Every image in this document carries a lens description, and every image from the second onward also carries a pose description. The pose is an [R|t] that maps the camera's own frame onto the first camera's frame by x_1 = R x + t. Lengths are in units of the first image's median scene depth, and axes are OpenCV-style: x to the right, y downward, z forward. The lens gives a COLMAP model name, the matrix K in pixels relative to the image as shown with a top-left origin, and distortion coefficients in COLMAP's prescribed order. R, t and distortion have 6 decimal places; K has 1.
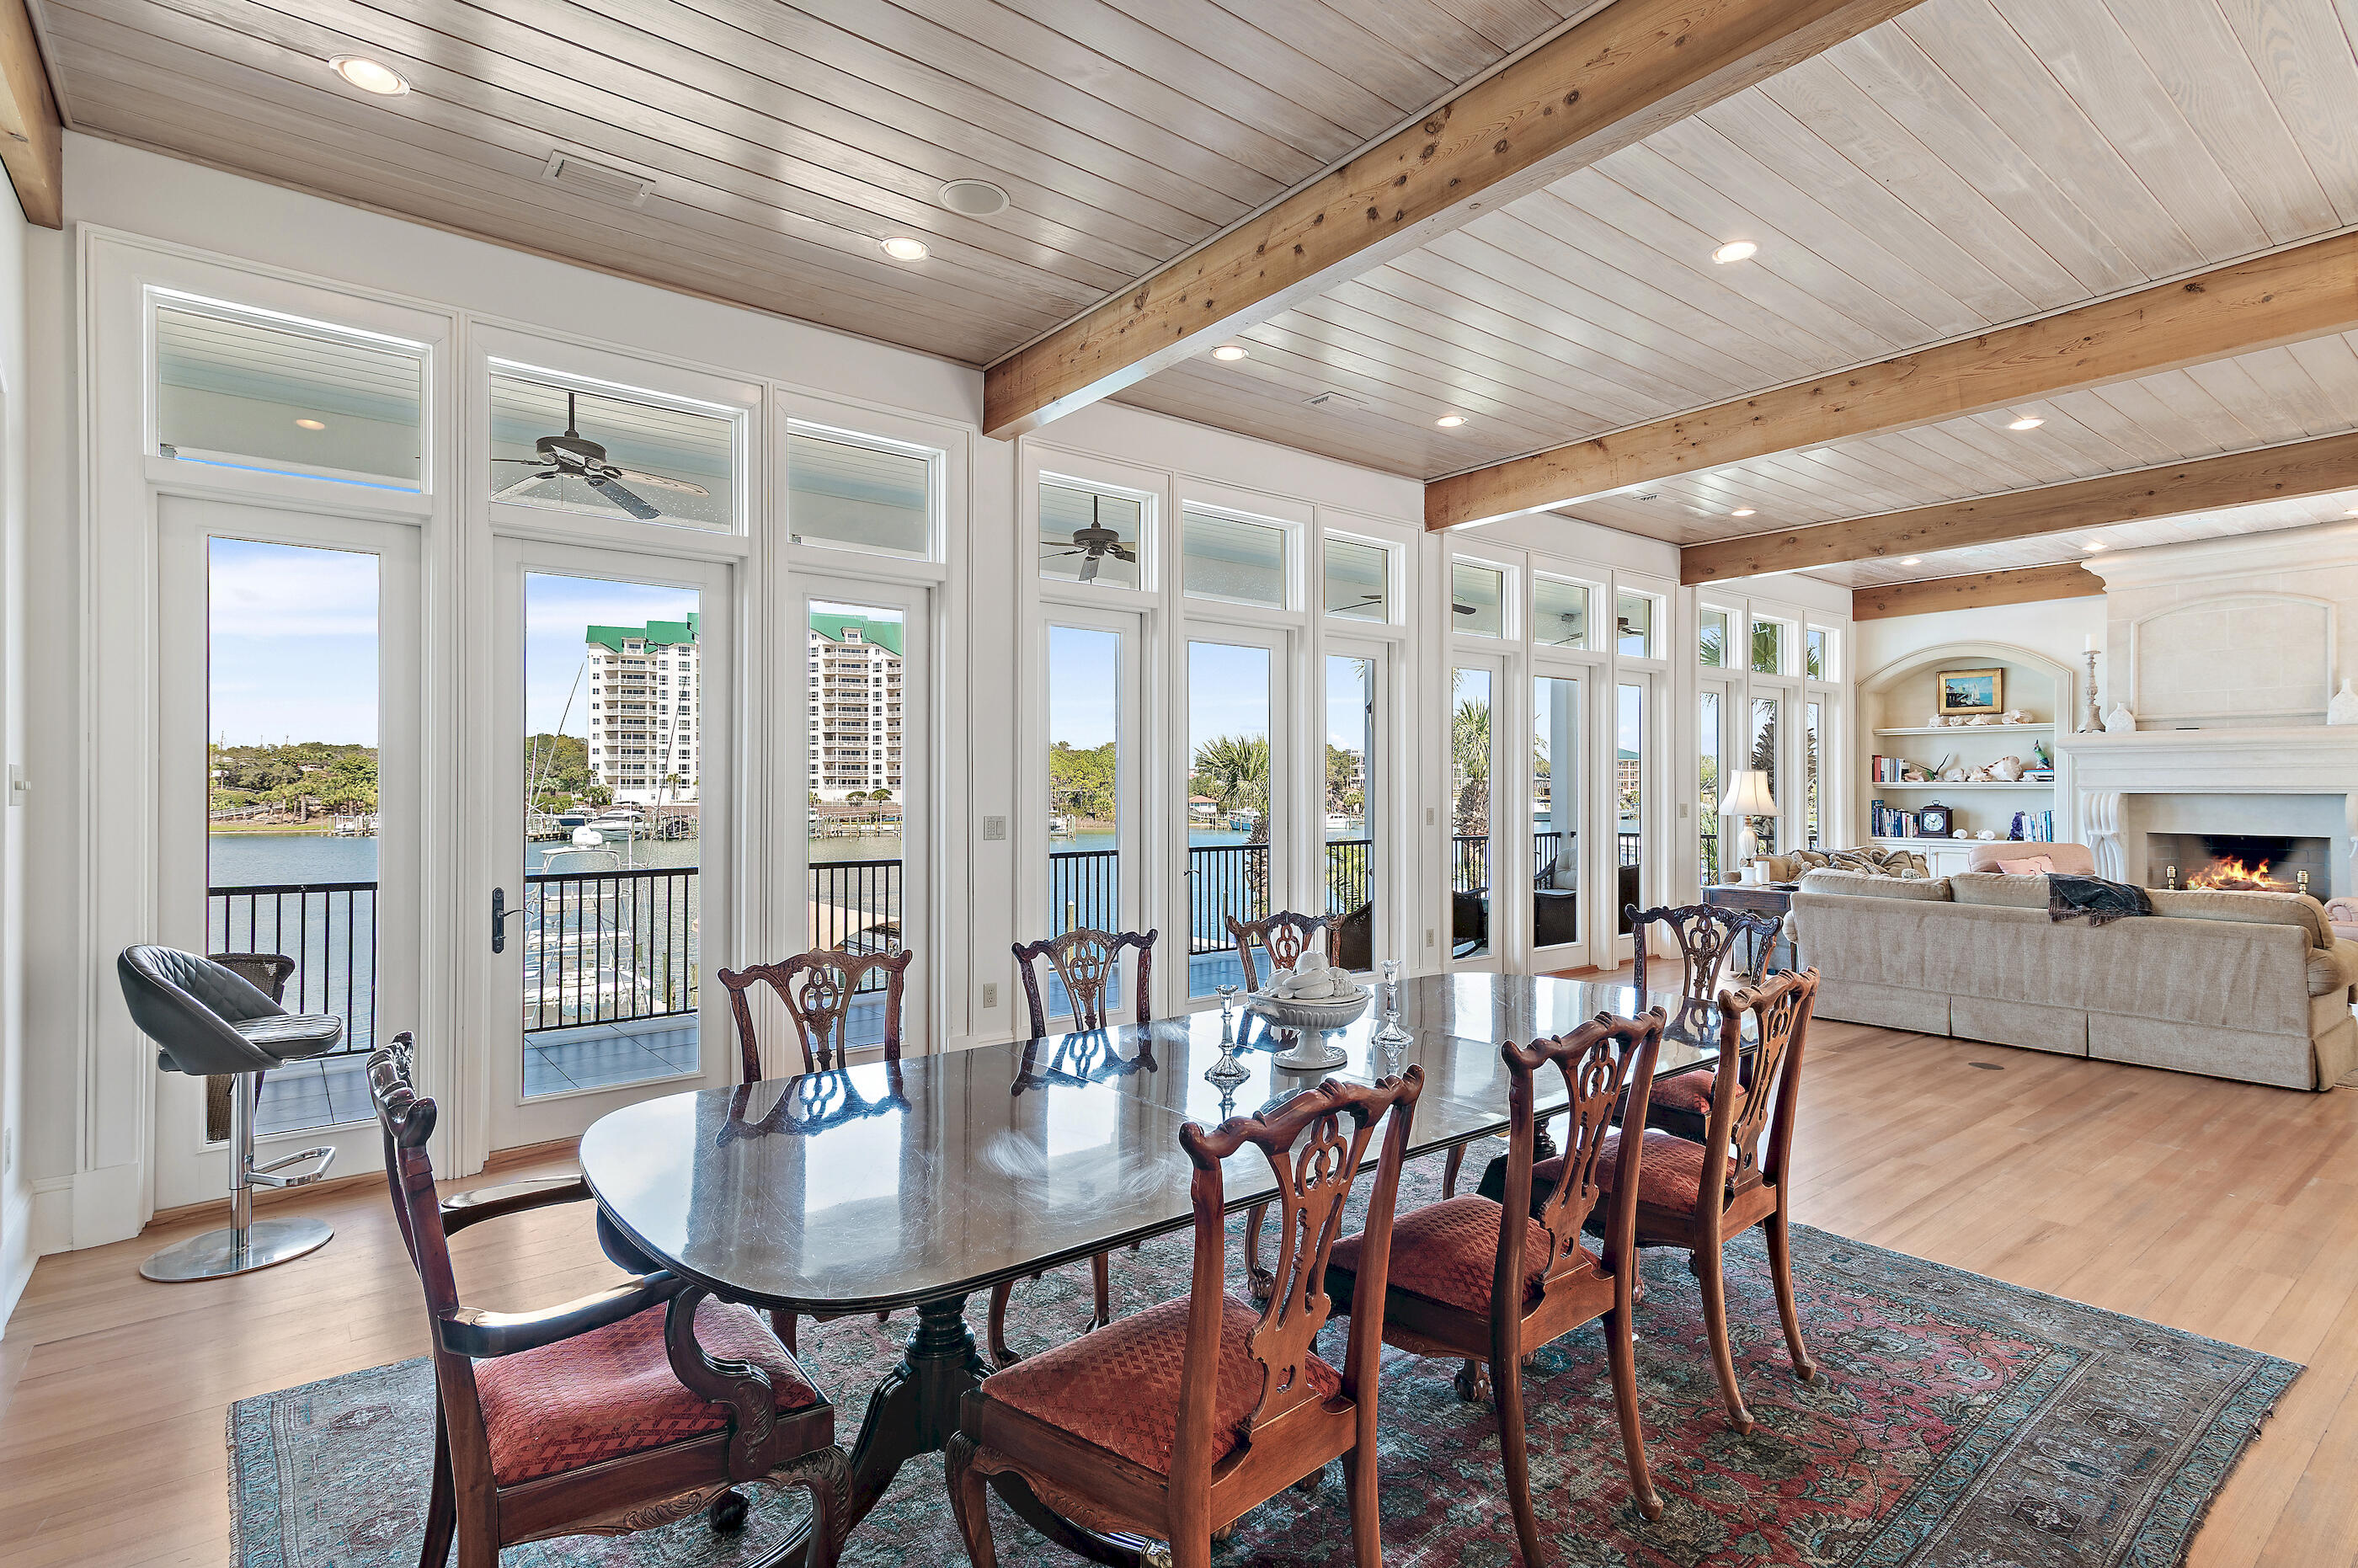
lens RADIAL K [[1150.8, 0, 1179.0], [0, 1150.8, 784.0], [0, 0, 1]] dist [0.025428, 0.000772]
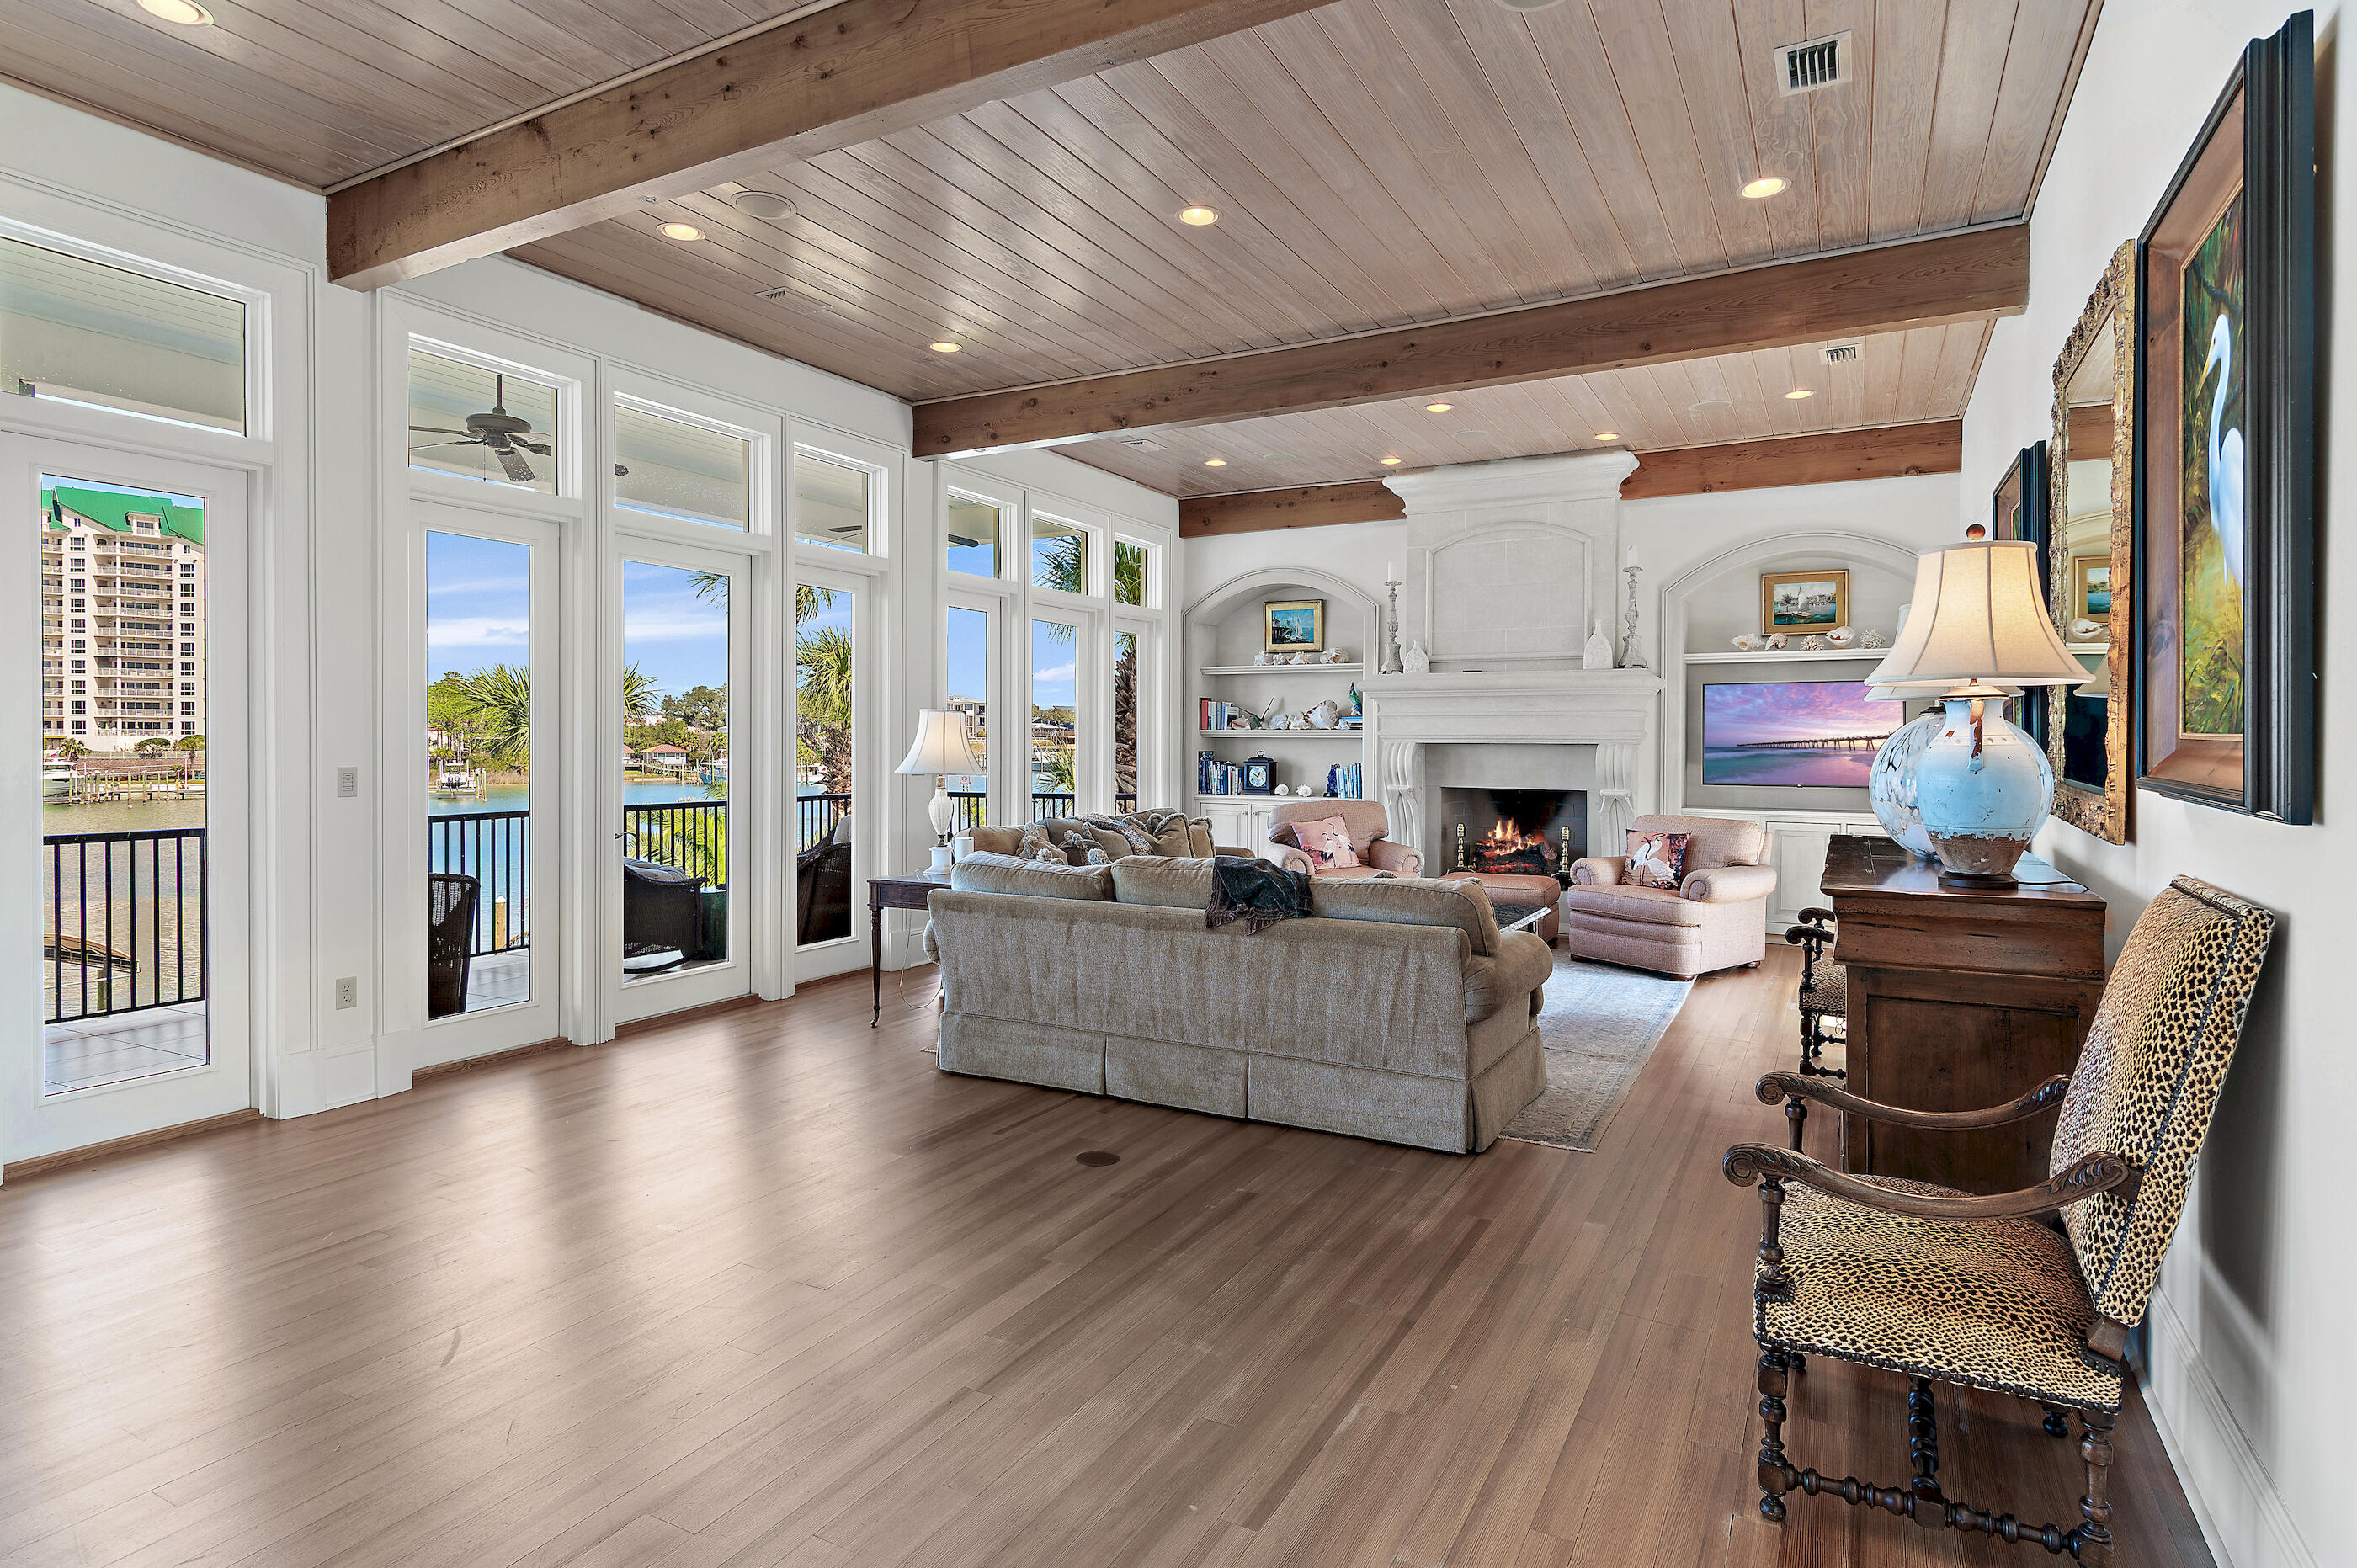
lens RADIAL K [[1251.8, 0, 1177.6], [0, 1251.8, 748.0], [0, 0, 1]] dist [0.004180, 0.001014]
pose [[0.920761, 0.000193, 0.390128, 0.264734], [-0.005084, 0.999921, 0.011503, 0.001611], [-0.390095, -0.012575, 0.920689, 0.194967]]
